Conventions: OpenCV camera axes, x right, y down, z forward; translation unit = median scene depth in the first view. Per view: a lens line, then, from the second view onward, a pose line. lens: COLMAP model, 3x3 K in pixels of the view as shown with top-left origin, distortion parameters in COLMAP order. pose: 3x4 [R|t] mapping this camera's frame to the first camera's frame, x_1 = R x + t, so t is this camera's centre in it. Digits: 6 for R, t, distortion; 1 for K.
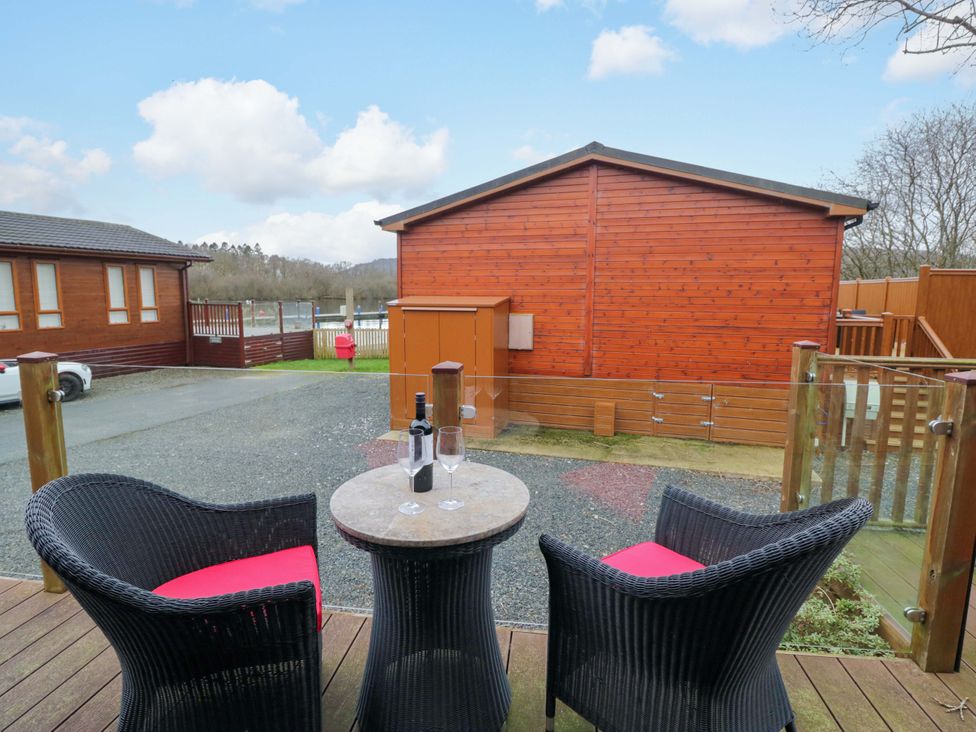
lens RADIAL K [[509.1, 0, 486.3], [0, 509.1, 356.1], [0, 0, 1]] dist [0.005408, -0.017283]
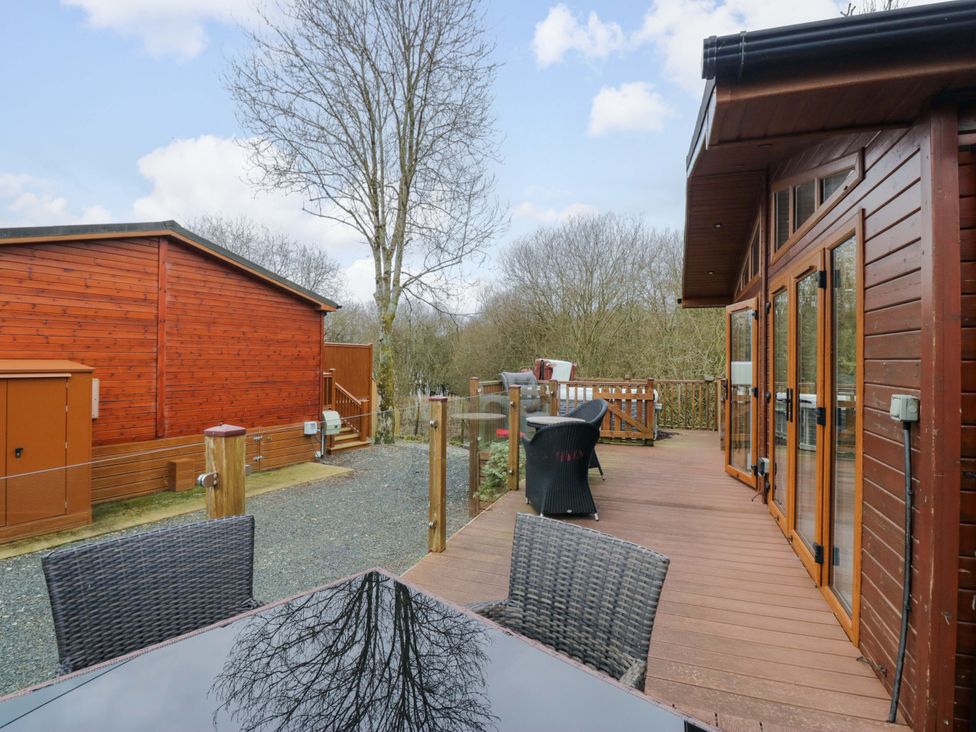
lens RADIAL K [[509.1, 0, 486.3], [0, 509.1, 356.1], [0, 0, 1]] dist [0.005408, -0.017283]
pose [[0.216852, 0.003901, 0.976197, -0.656852], [0.112309, 0.993253, -0.028917, -0.019318], [-0.969723, 0.115906, 0.214951, 0.128372]]
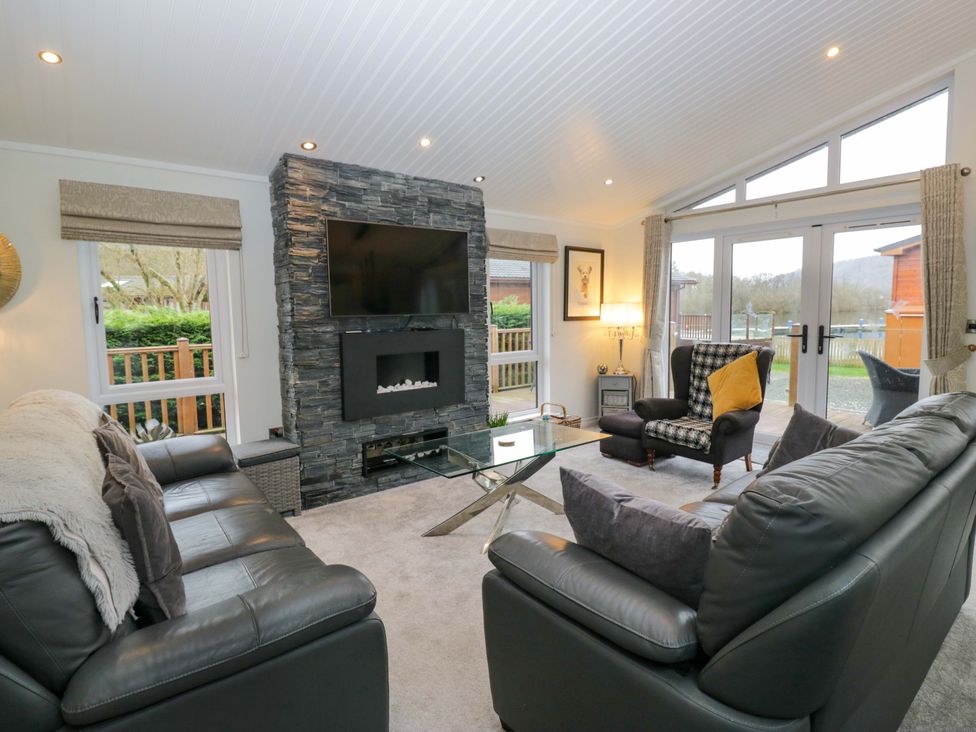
lens RADIAL K [[509.1, 0, 486.3], [0, 509.1, 356.1], [0, 0, 1]] dist [0.005408, -0.017283]
pose [[0.724973, 0.047185, -0.687159, -0.036552], [-0.067441, 0.997720, -0.002642, 0.084488], [0.685468, 0.048258, 0.726502, -0.655684]]
